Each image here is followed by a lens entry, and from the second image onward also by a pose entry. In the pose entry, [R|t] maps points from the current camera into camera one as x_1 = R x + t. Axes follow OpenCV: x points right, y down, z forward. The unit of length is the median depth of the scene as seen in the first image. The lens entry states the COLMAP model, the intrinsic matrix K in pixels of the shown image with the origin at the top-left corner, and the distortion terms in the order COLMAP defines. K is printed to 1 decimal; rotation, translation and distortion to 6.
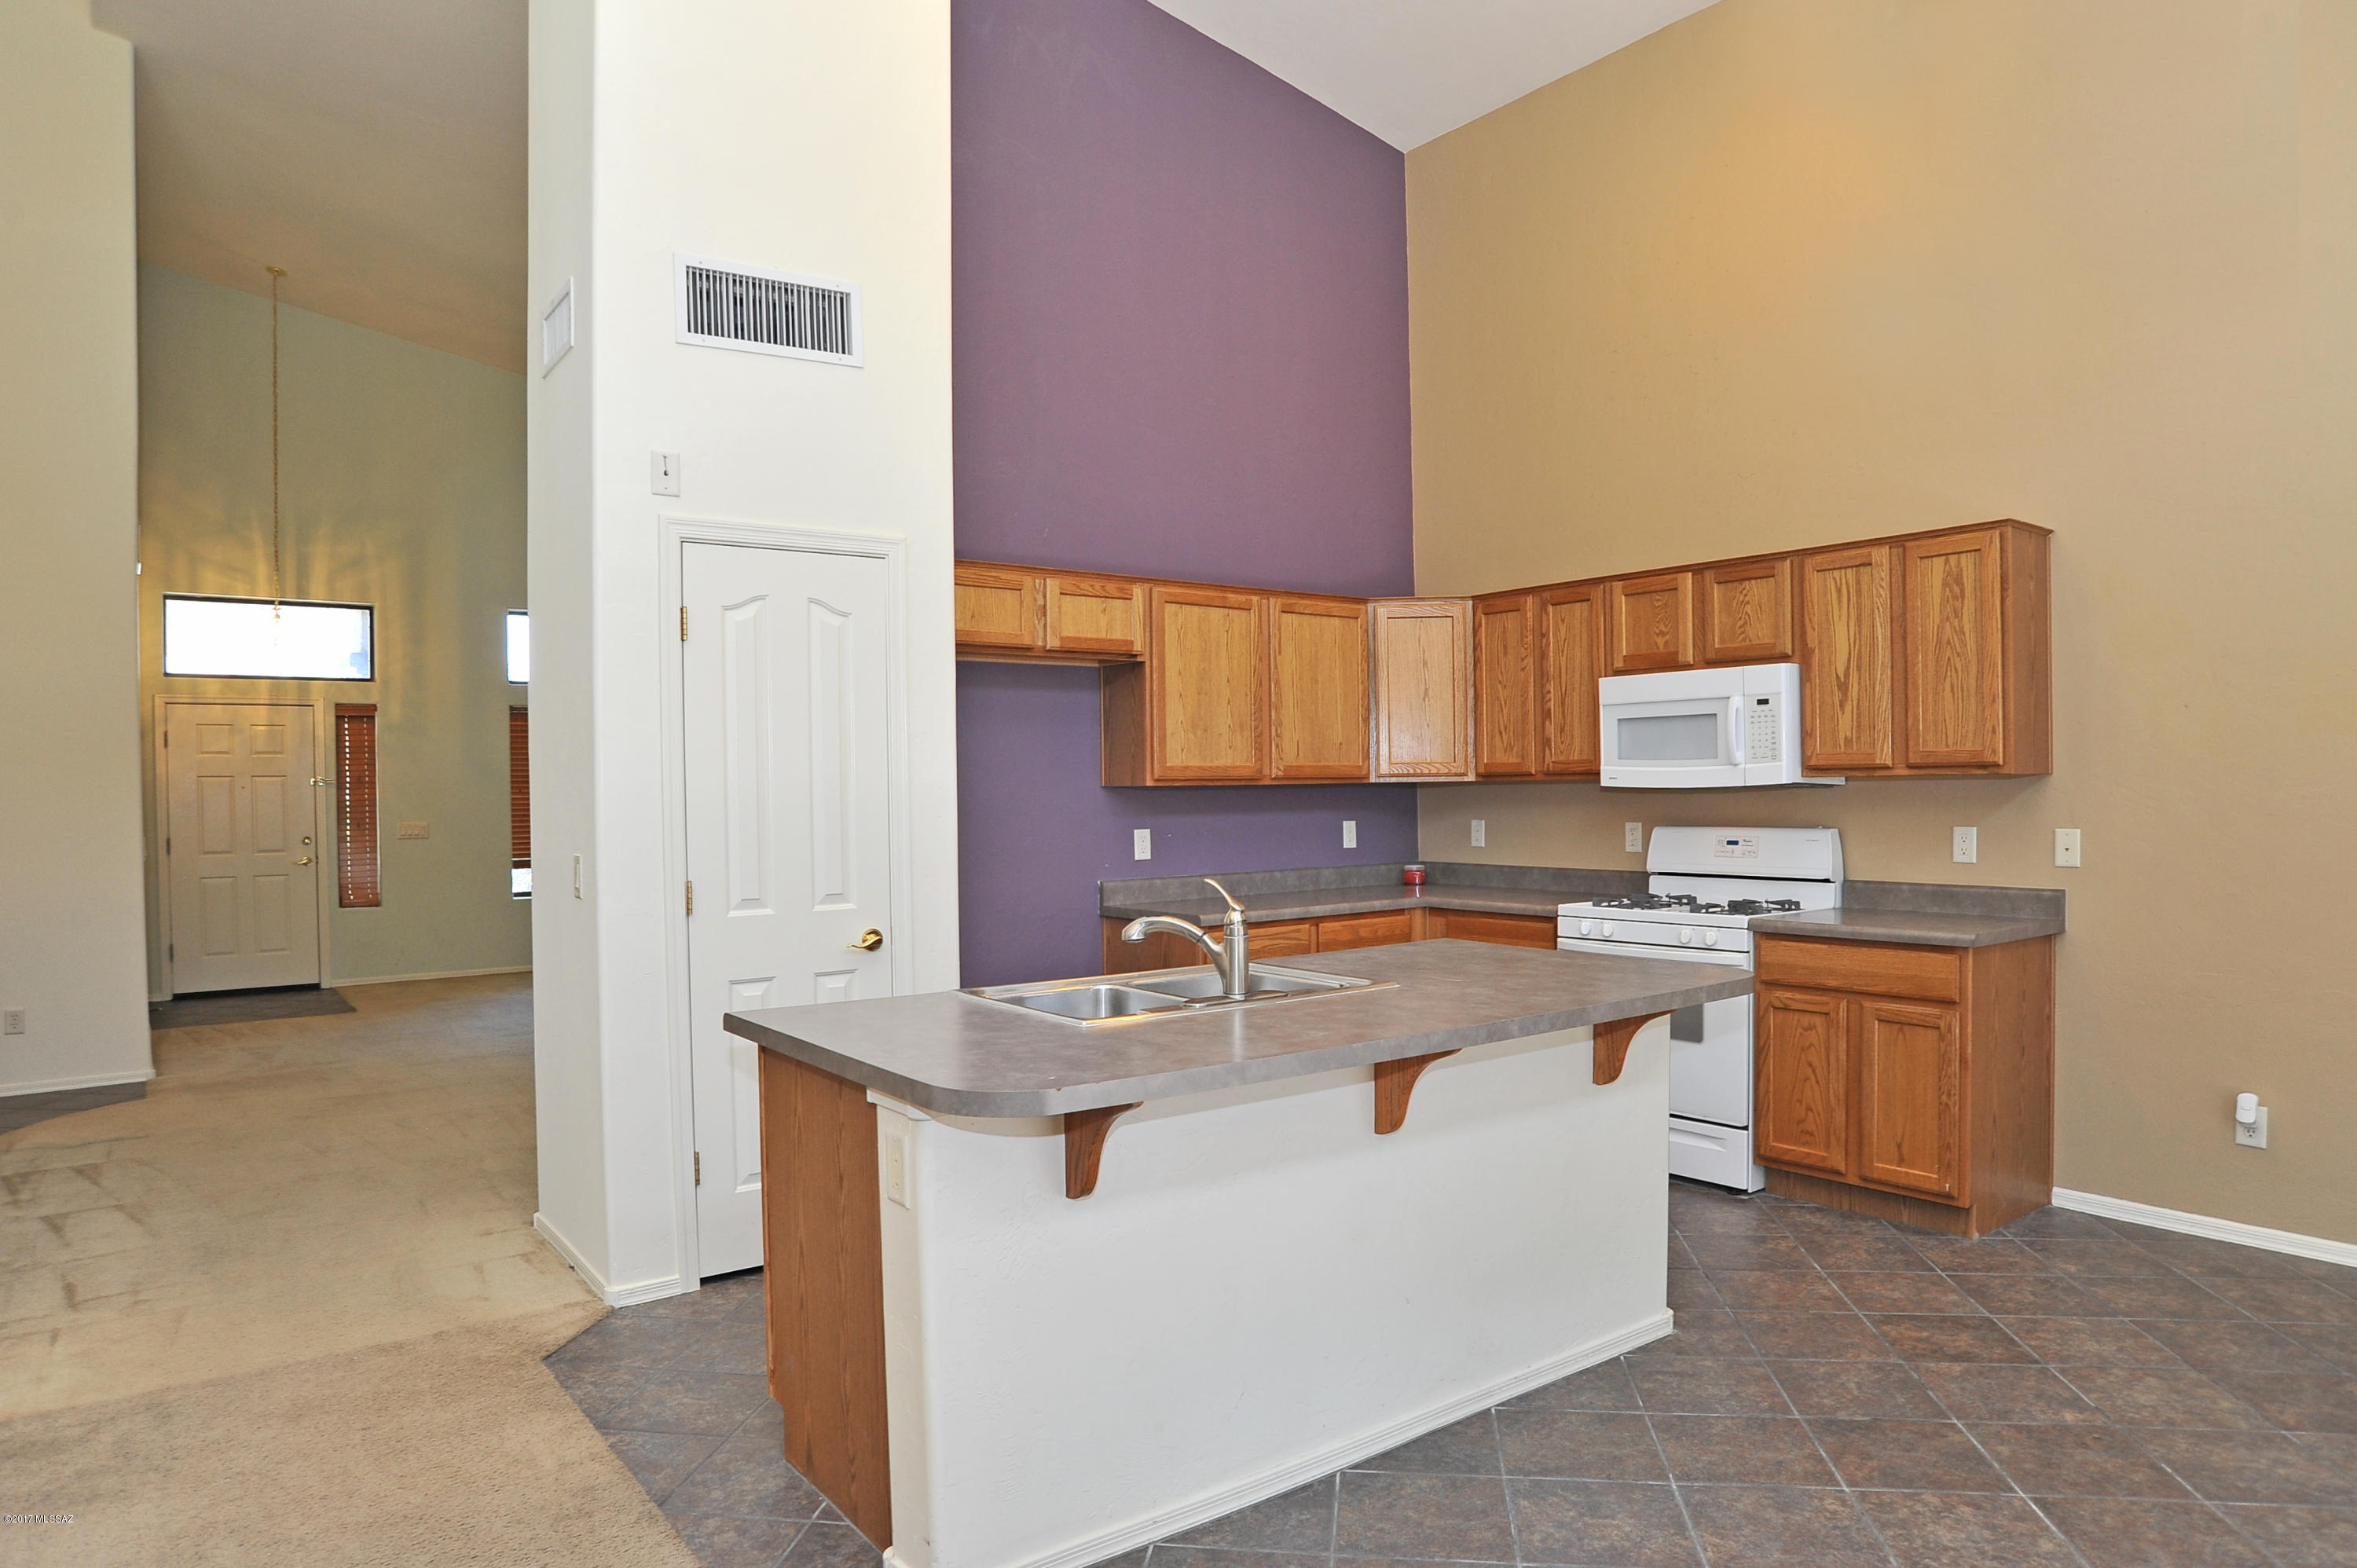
lens RADIAL K [[1448.3, 0, 1174.1], [0, 1448.3, 811.4], [0, 0, 1]] dist [-0.087908, 0.051685]
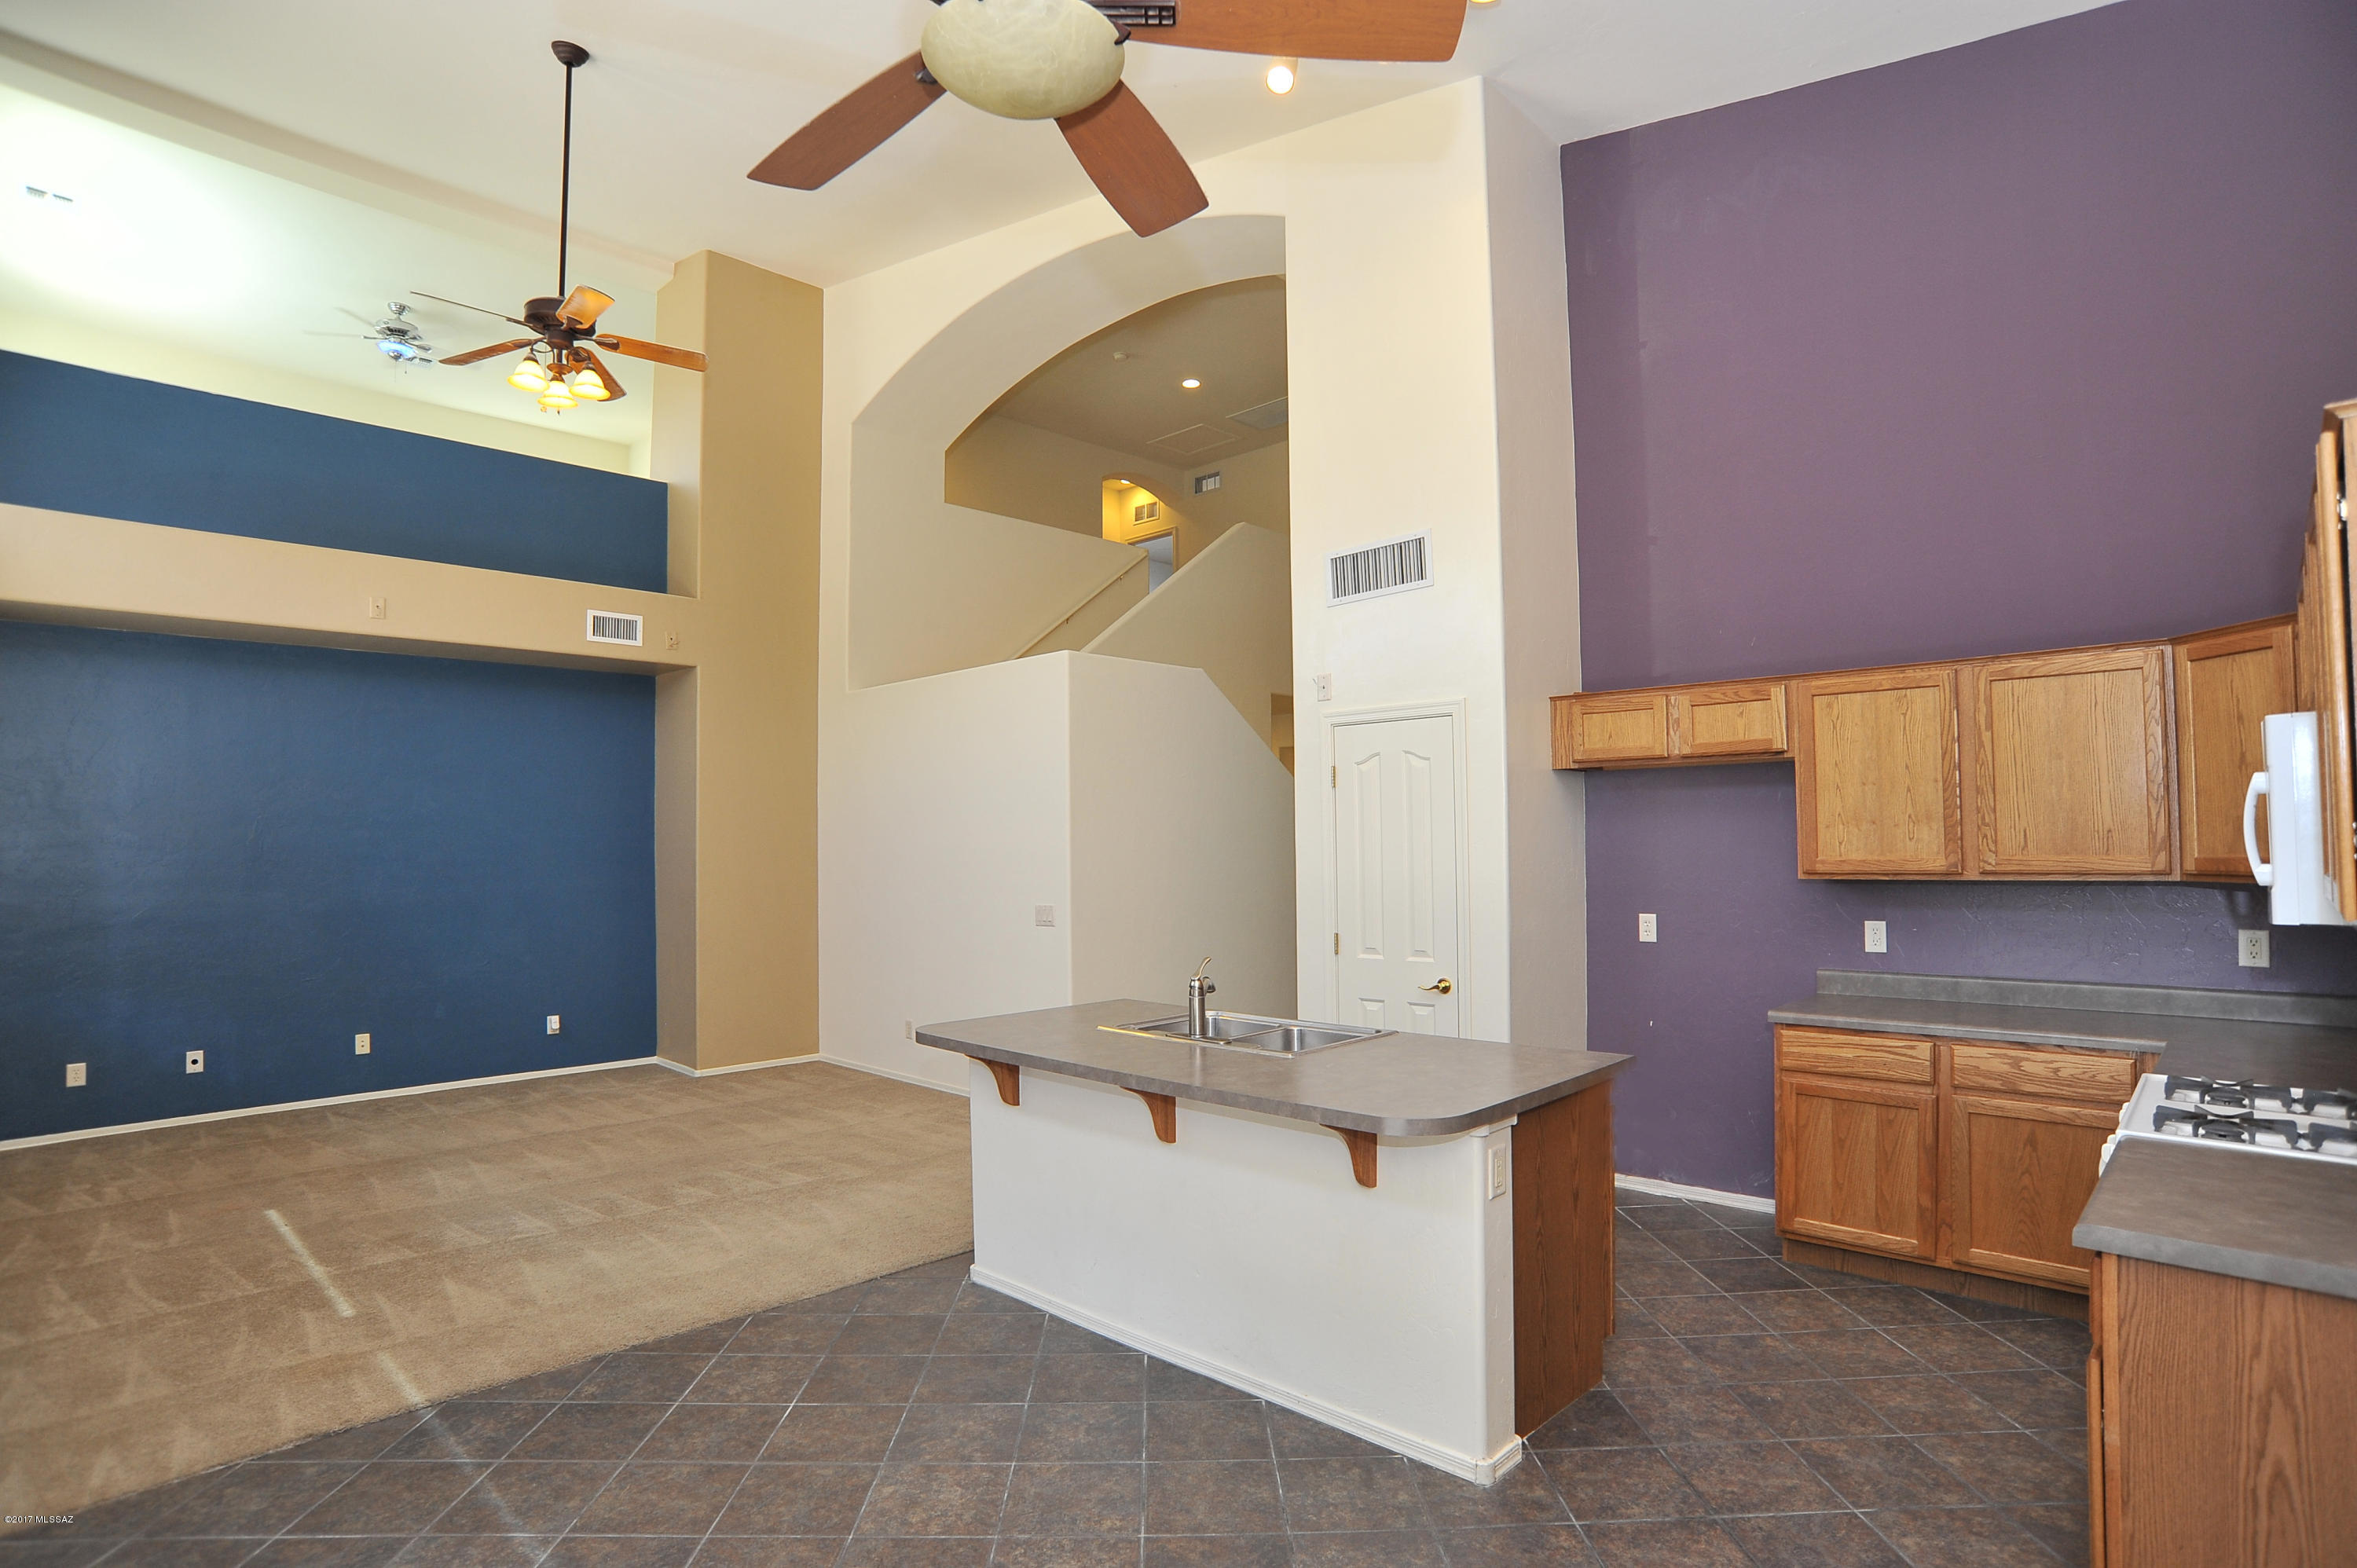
lens RADIAL K [[1204.7, 0, 1176.4], [0, 1204.7, 818.3], [0, 0, 1]] dist [-0.088231, 0.044157]
pose [[0.158915, -0.009070, -0.987251, 0.811399], [-0.005852, 0.999932, -0.010129, -0.055149], [0.987275, 0.007387, 0.158851, 0.490281]]
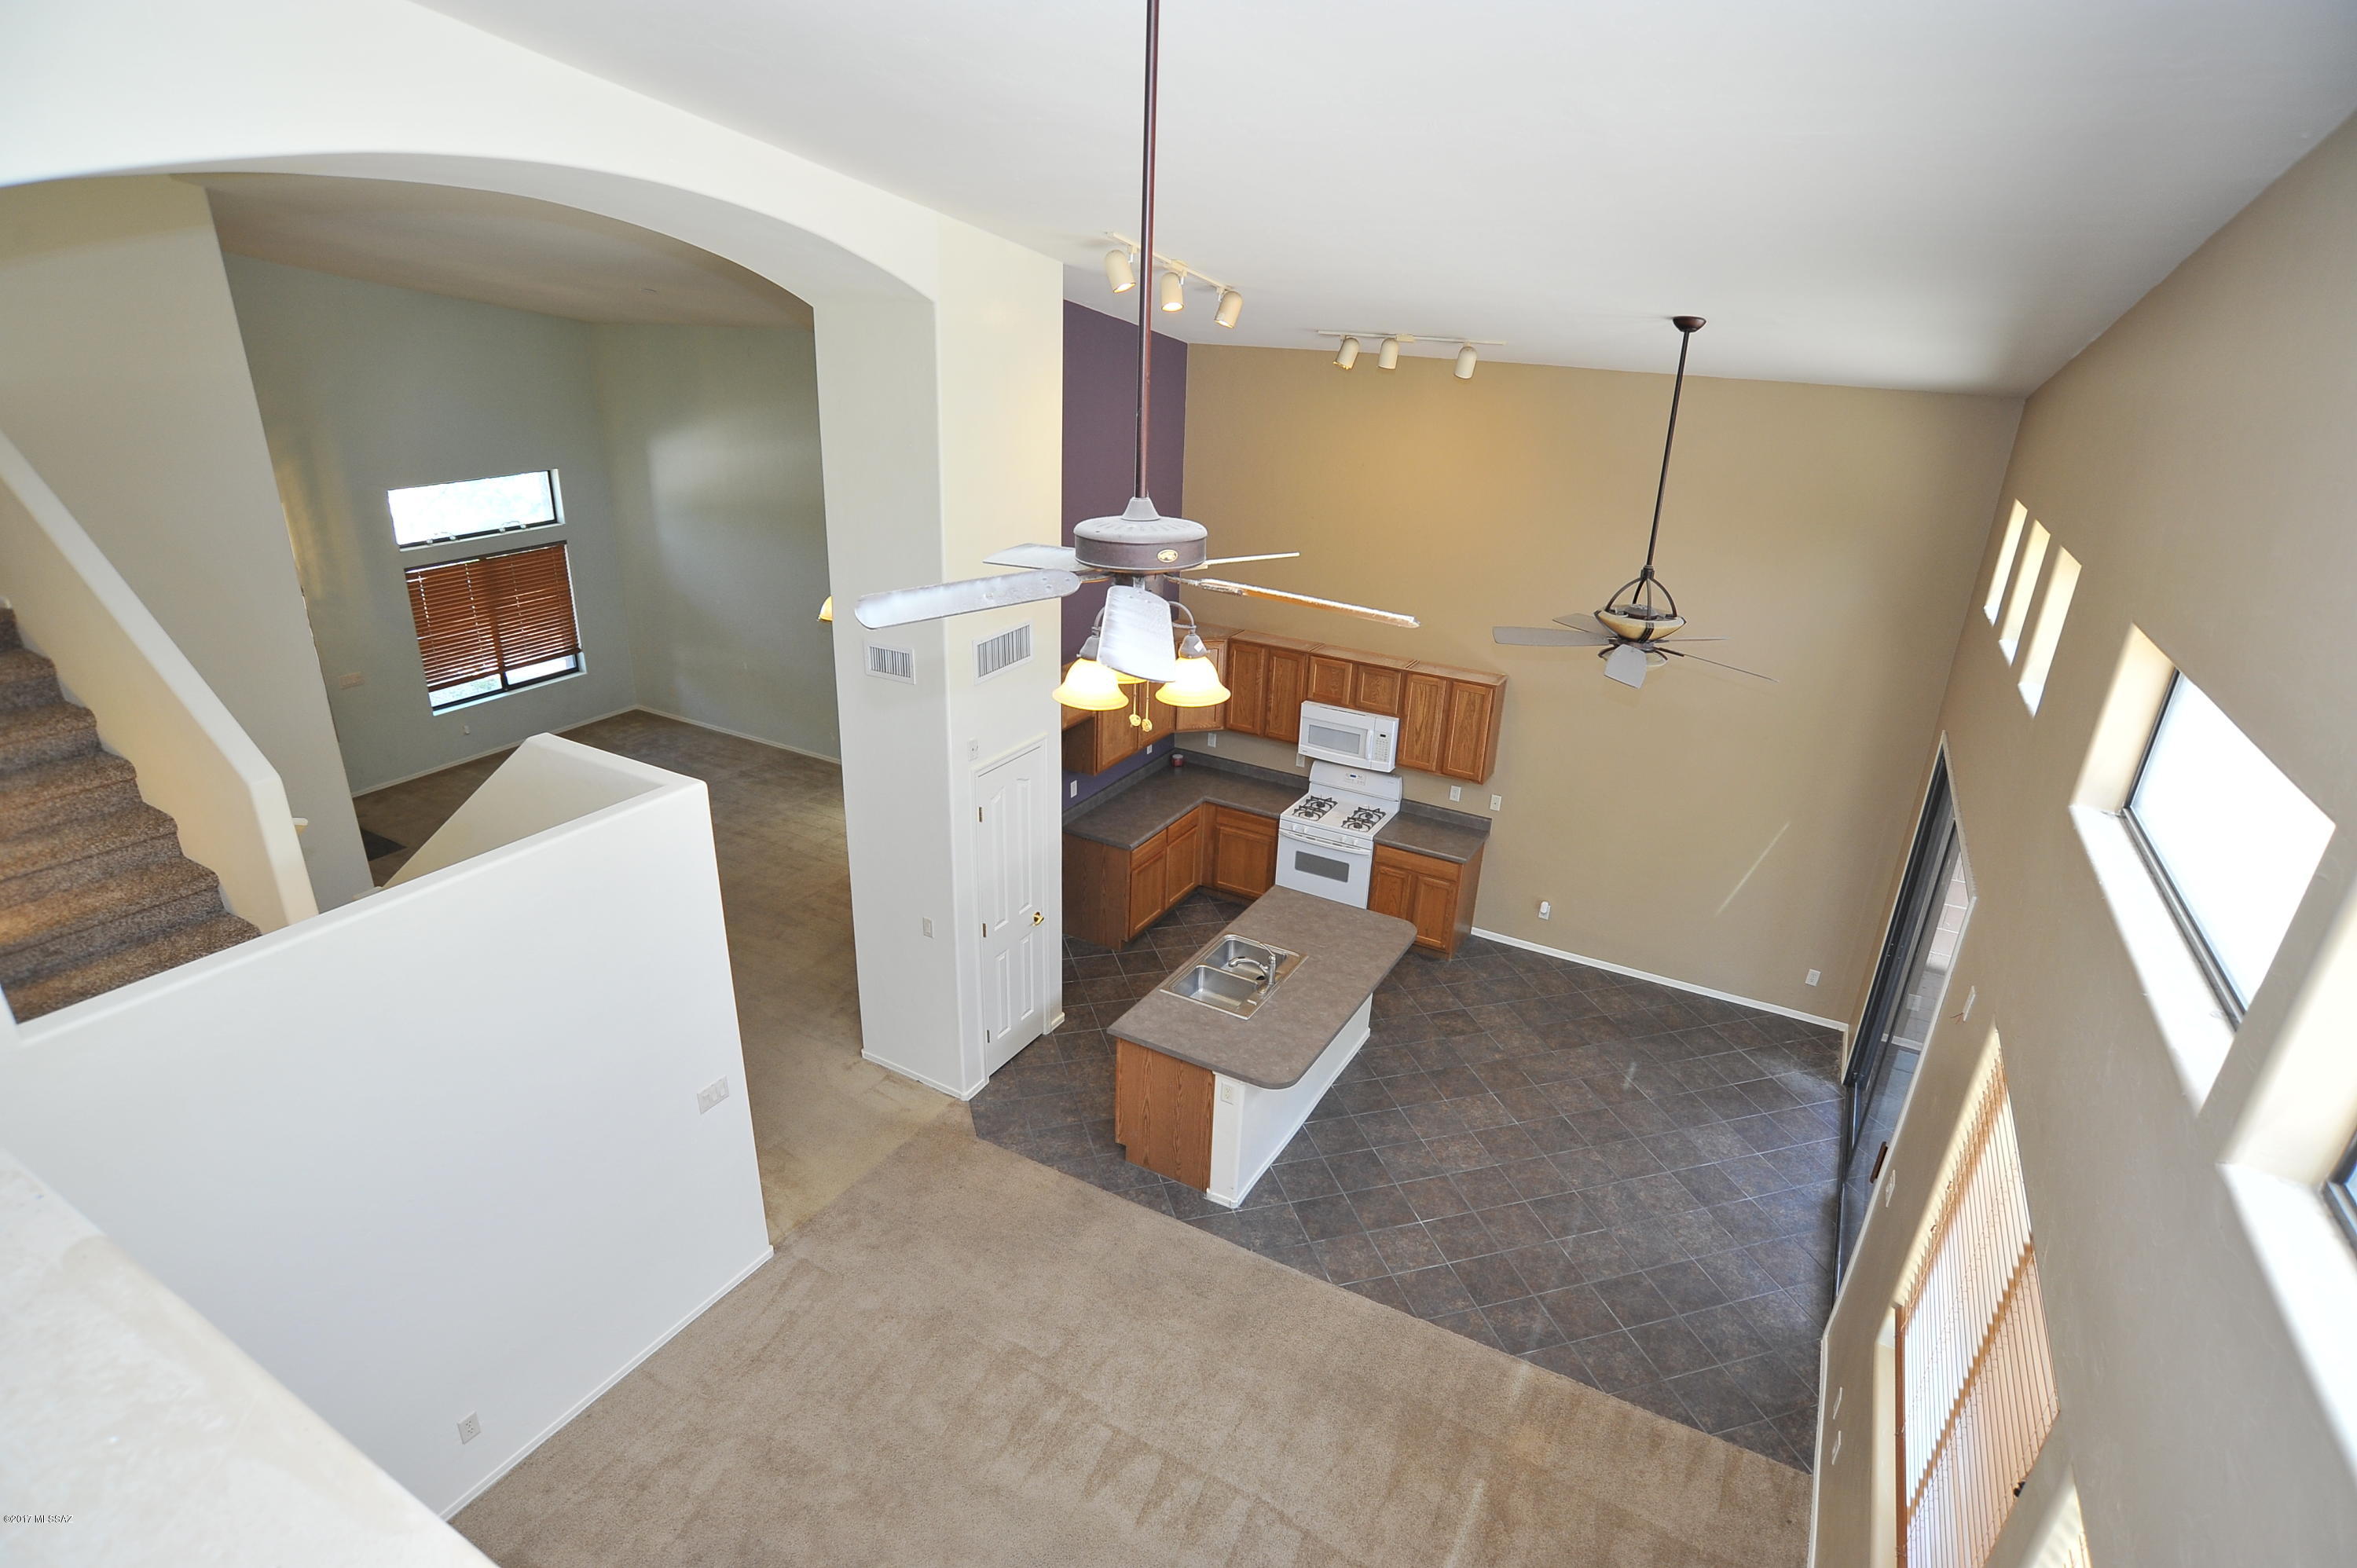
lens RADIAL K [[1204.7, 0, 1176.4], [0, 1204.7, 818.3], [0, 0, 1]] dist [-0.088231, 0.044157]
pose [[0.913110, -0.118100, 0.390234, -0.624806], [-0.040252, 0.926340, 0.374531, -0.647447], [-0.405722, -0.357695, 0.841097, -0.481997]]
